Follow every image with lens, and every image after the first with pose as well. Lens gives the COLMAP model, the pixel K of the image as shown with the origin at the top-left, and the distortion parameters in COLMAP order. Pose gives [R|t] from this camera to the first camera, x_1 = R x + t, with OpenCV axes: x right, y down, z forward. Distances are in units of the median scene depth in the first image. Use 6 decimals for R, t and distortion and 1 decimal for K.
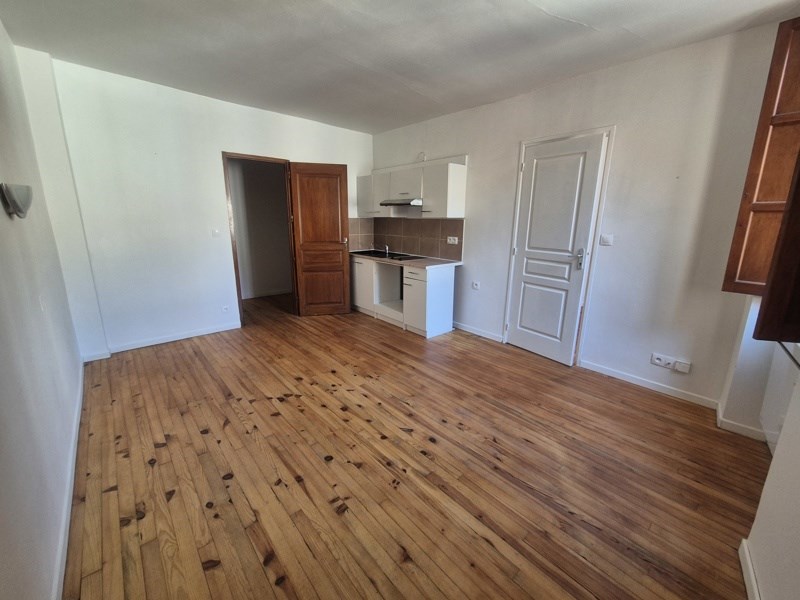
lens RADIAL K [[335.2, 0, 400.0], [0, 335.2, 300.0], [0, 0, 1]] dist [-0.001192, -0.000369]
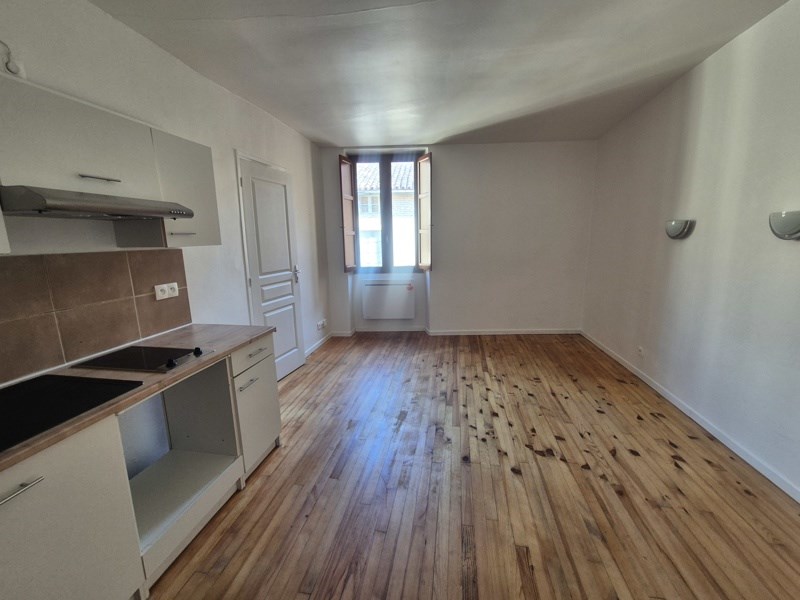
lens RADIAL K [[335.2, 0, 400.0], [0, 335.2, 300.0], [0, 0, 1]] dist [-0.001192, -0.000369]
pose [[-0.636493, -0.143749, 0.757768, -0.742767], [0.196154, 0.920004, 0.339287, -0.445805], [-0.745922, 0.364593, -0.557380, 1.713191]]
